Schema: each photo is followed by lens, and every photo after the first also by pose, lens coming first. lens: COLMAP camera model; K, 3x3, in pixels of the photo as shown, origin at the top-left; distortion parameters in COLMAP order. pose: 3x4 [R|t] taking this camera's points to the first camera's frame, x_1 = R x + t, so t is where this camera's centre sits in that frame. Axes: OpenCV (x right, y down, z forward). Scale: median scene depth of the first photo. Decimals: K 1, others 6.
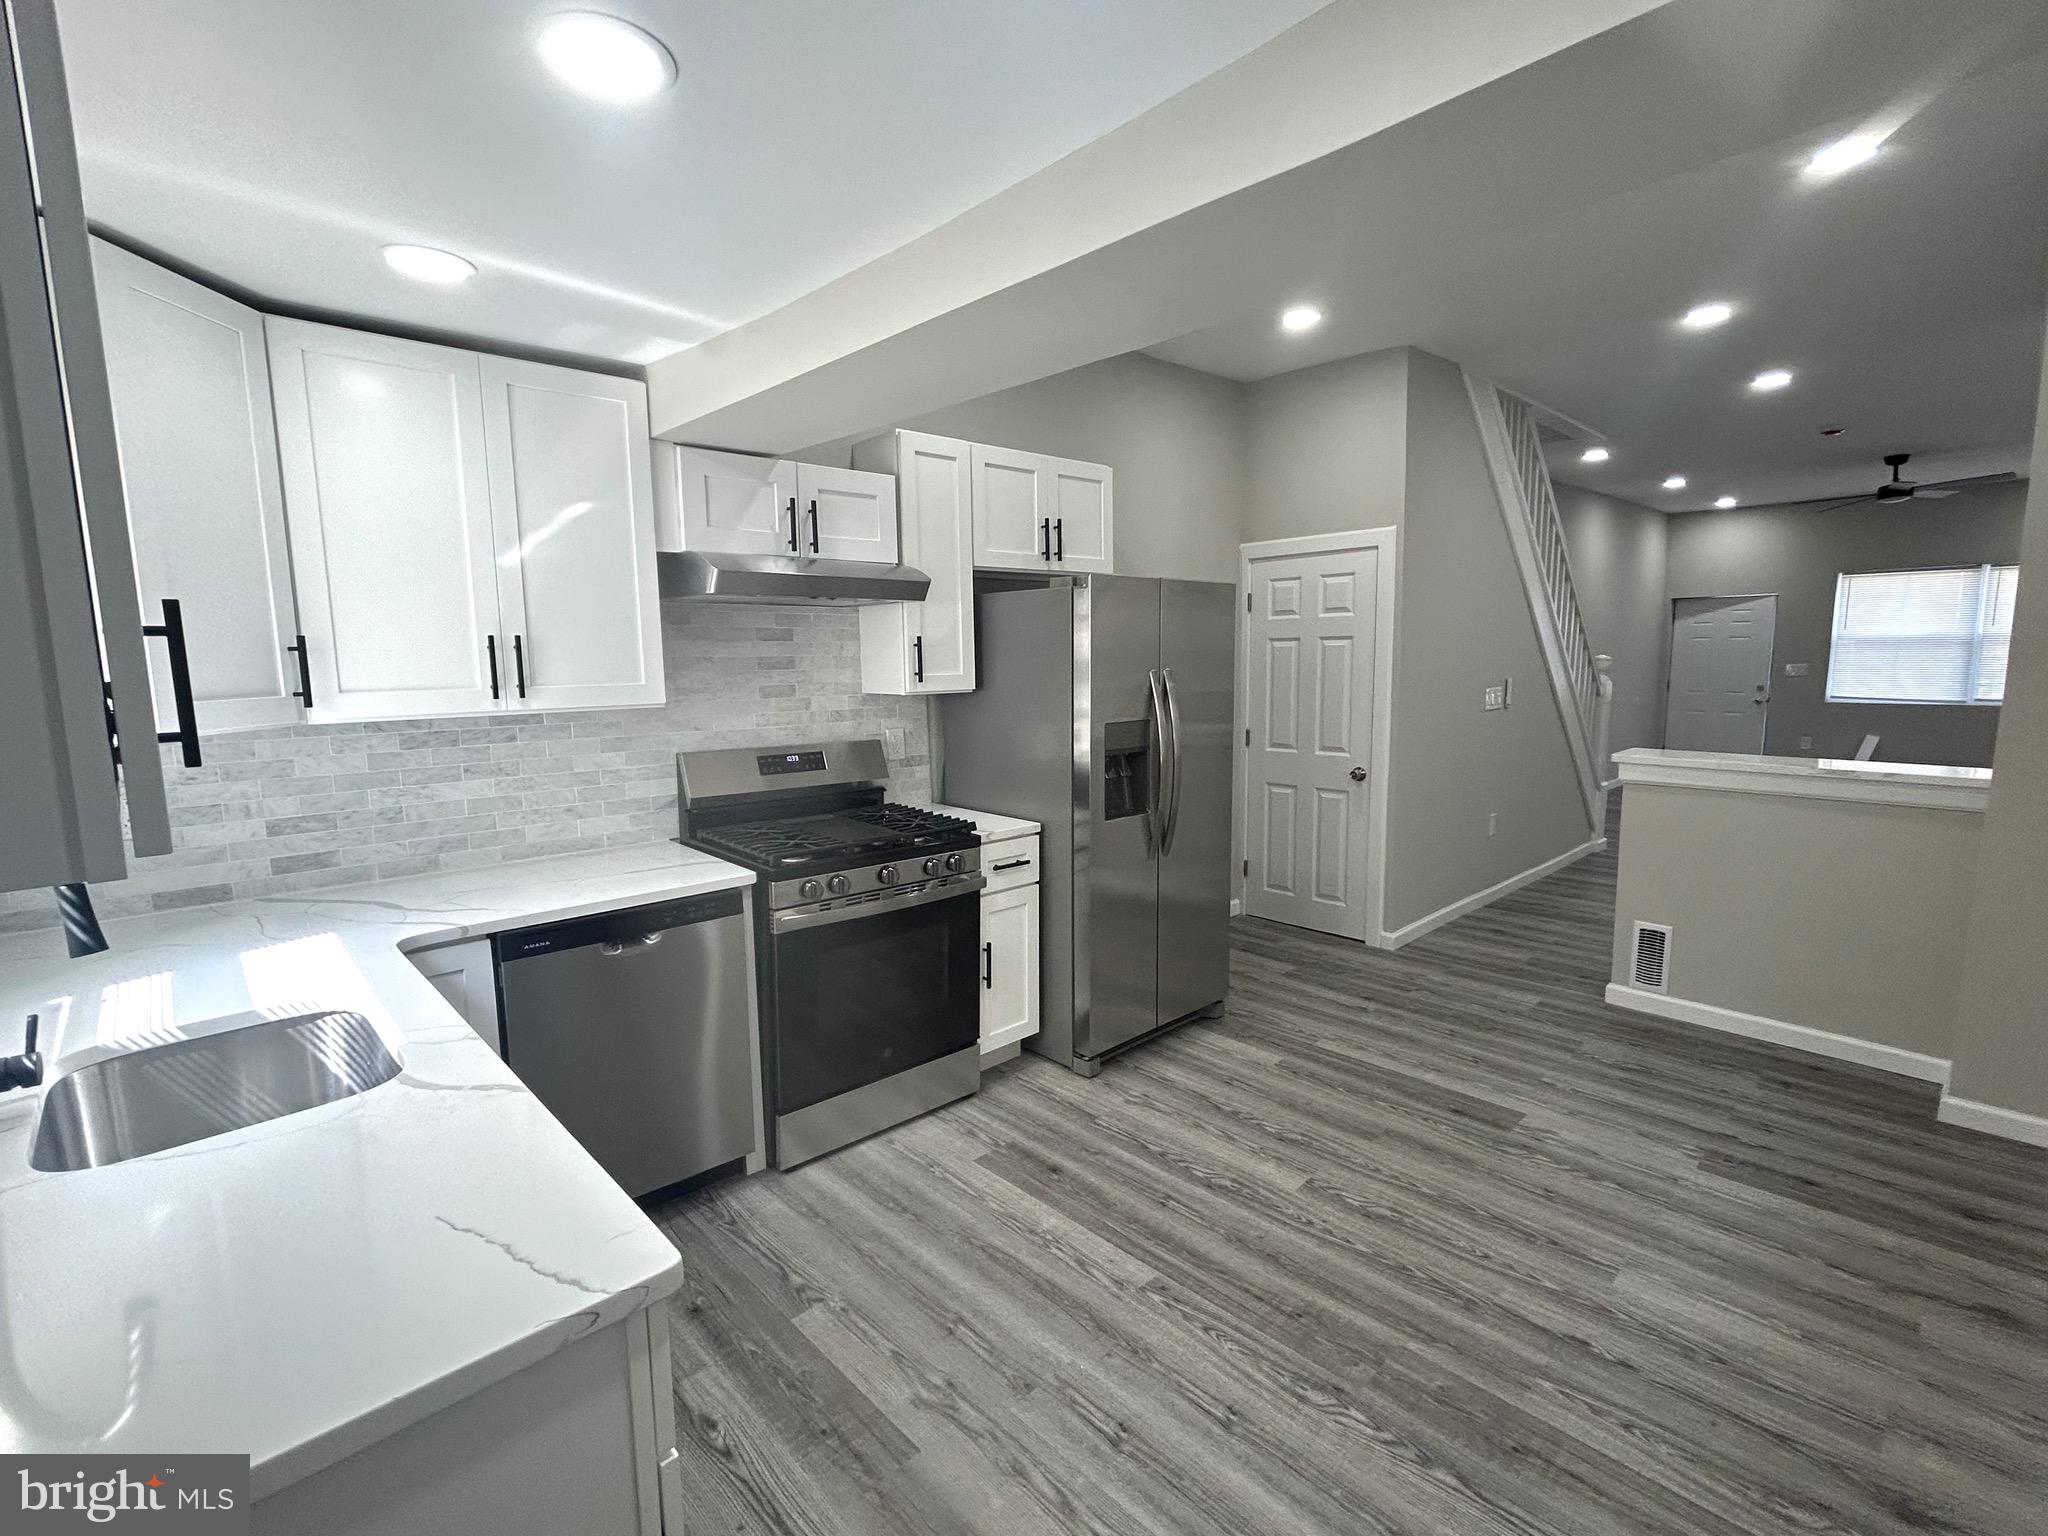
lens RADIAL K [[919.6, 0, 1021.9], [0, 919.6, 766.6], [0, 0, 1]] dist [-0.003971, 0.001614]
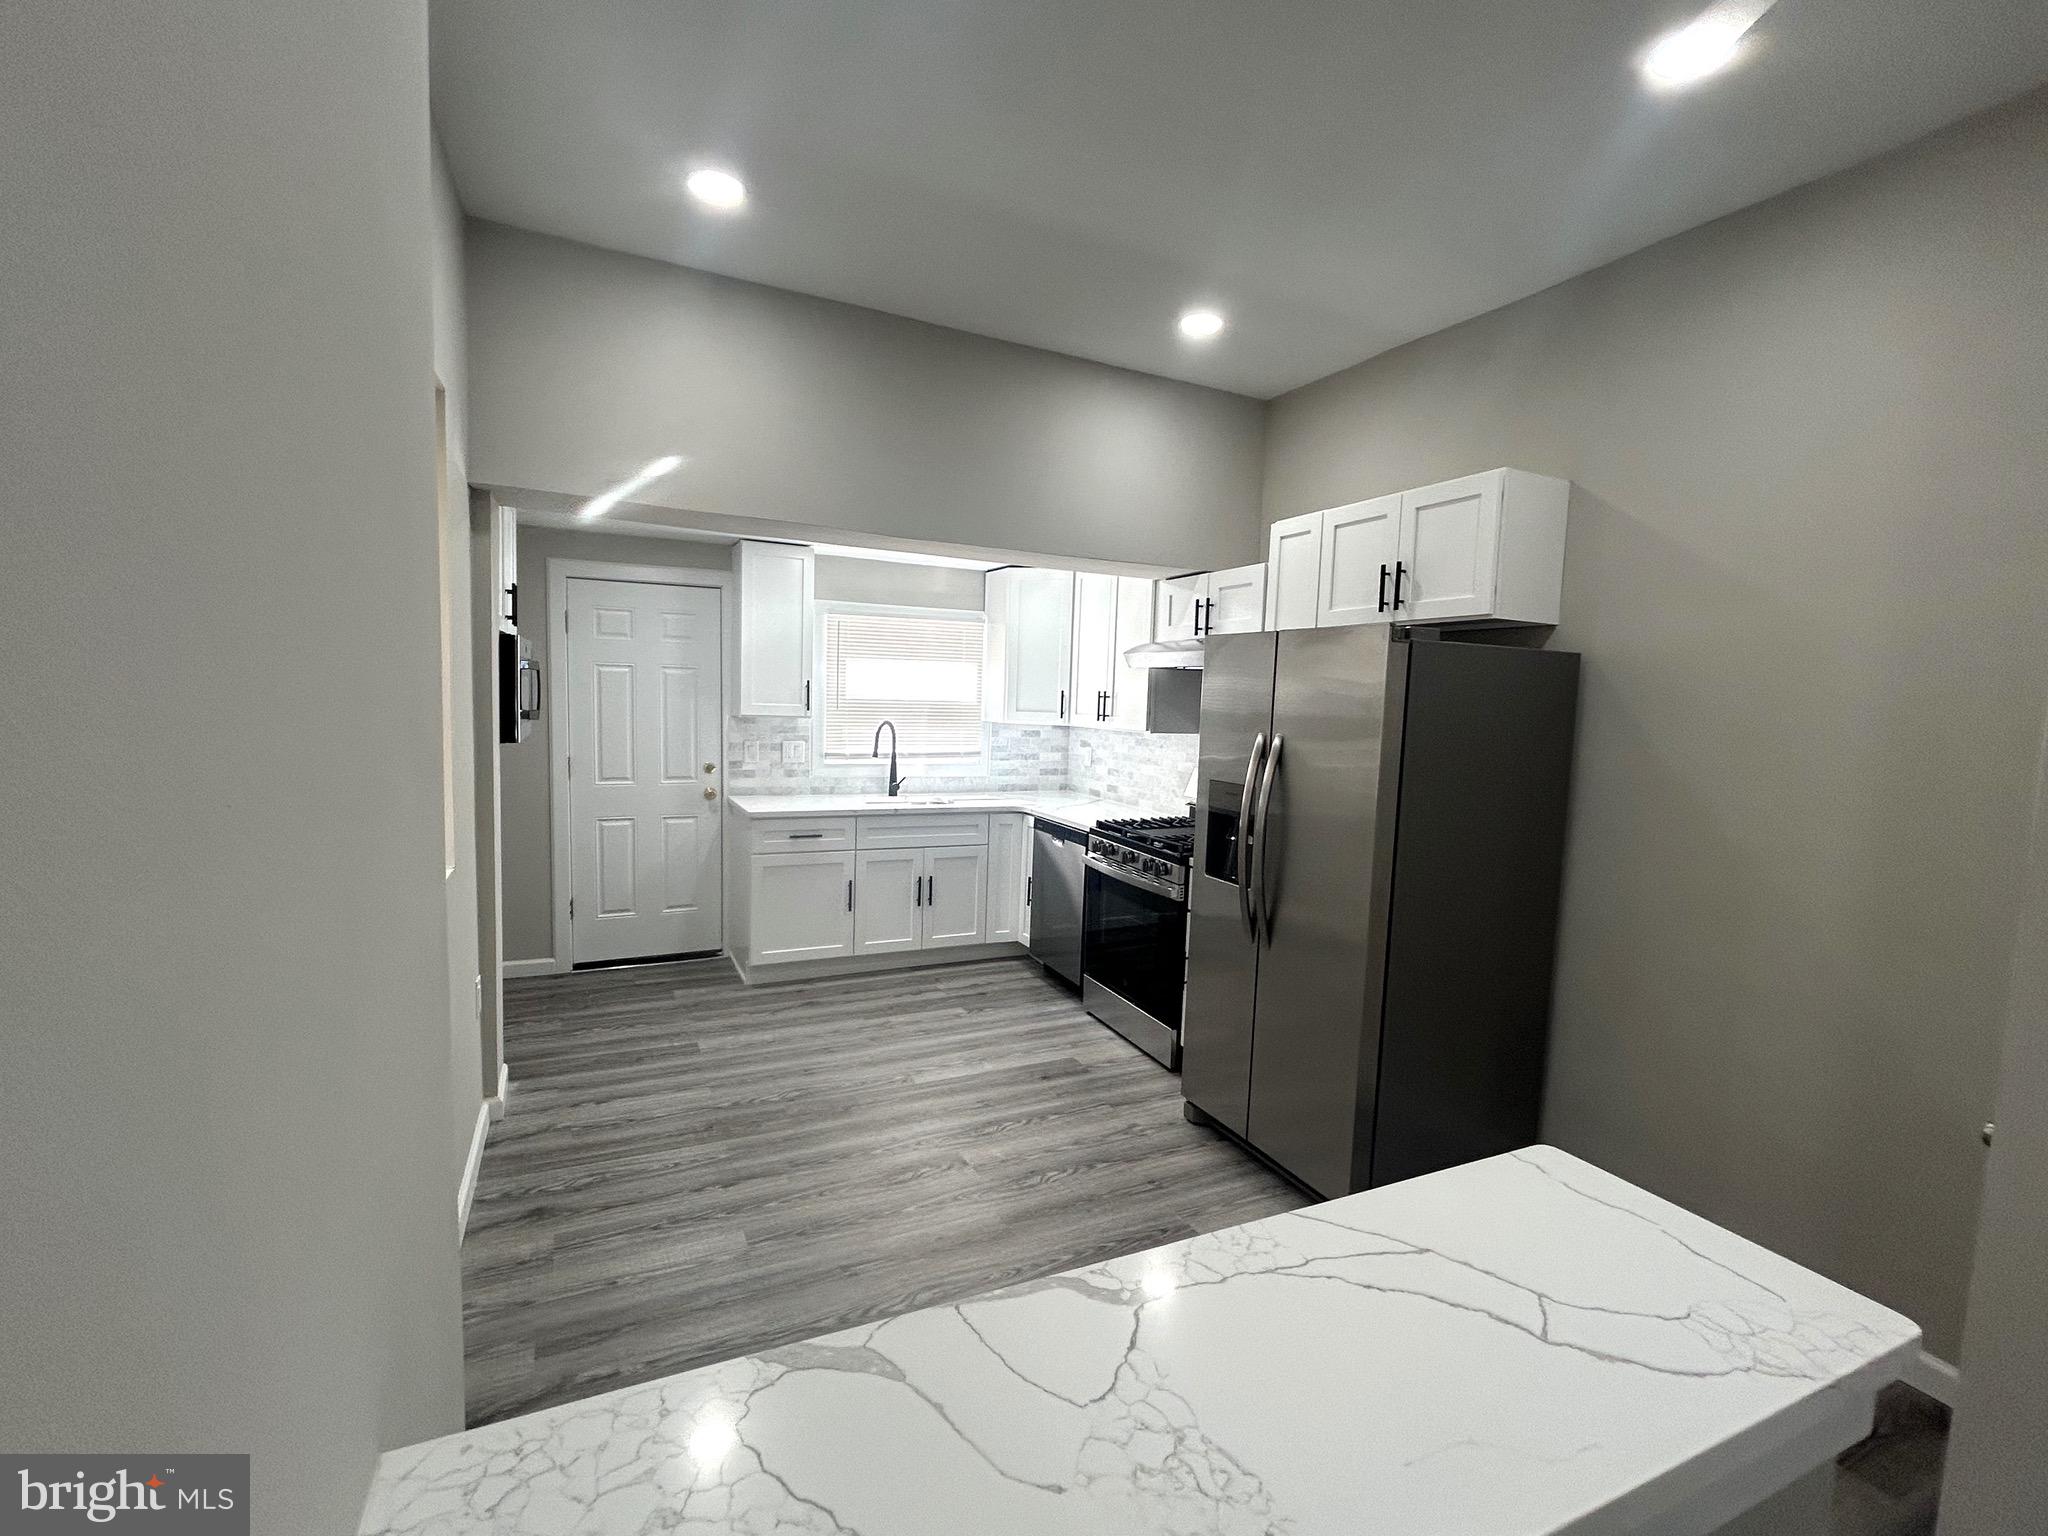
lens RADIAL K [[919.6, 0, 1035.7], [0, 919.6, 778.8], [0, 0, 1]] dist [-0.003971, 0.001614]
pose [[-0.293024, 0.091838, -0.951684, 1.404232], [-0.147265, 0.979163, 0.139833, -0.204550], [0.944696, 0.181124, -0.273393, 1.372668]]
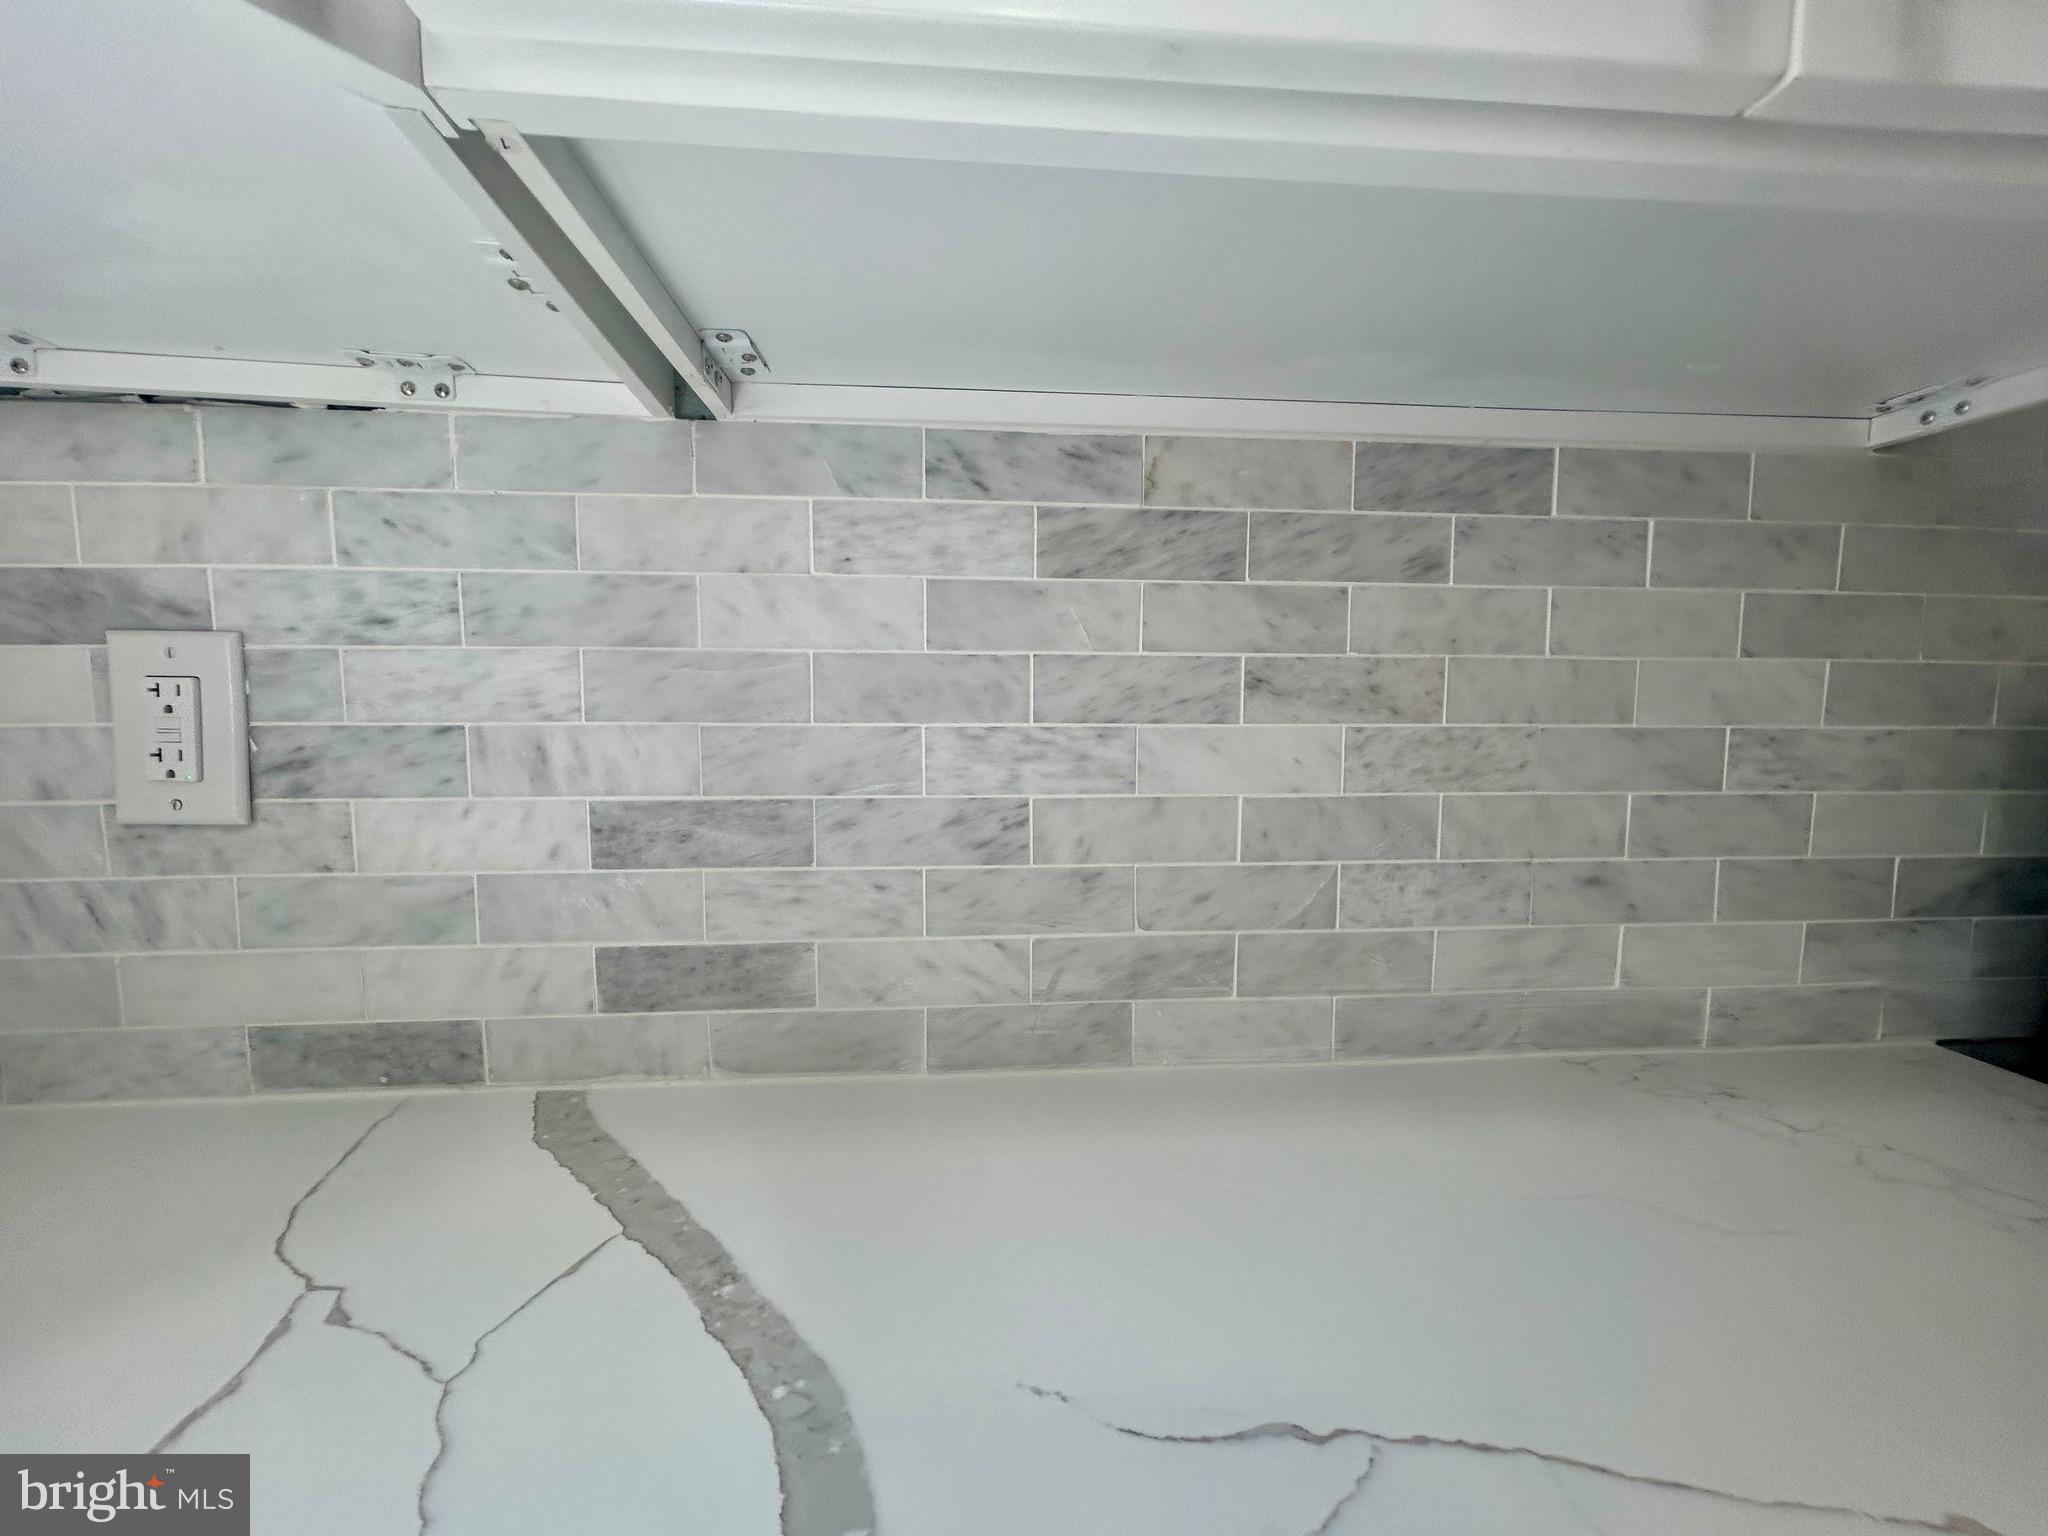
lens RADIAL K [[824.9, 0, 1023.3], [0, 824.9, 758.1], [0, 0, 1]] dist [-0.002016, 0.002094]
pose [[0.791247, 0.074590, -0.606930, -0.539846], [-0.090273, 0.995906, 0.004706, 0.030685], [0.604796, 0.051066, 0.794741, 0.820278]]
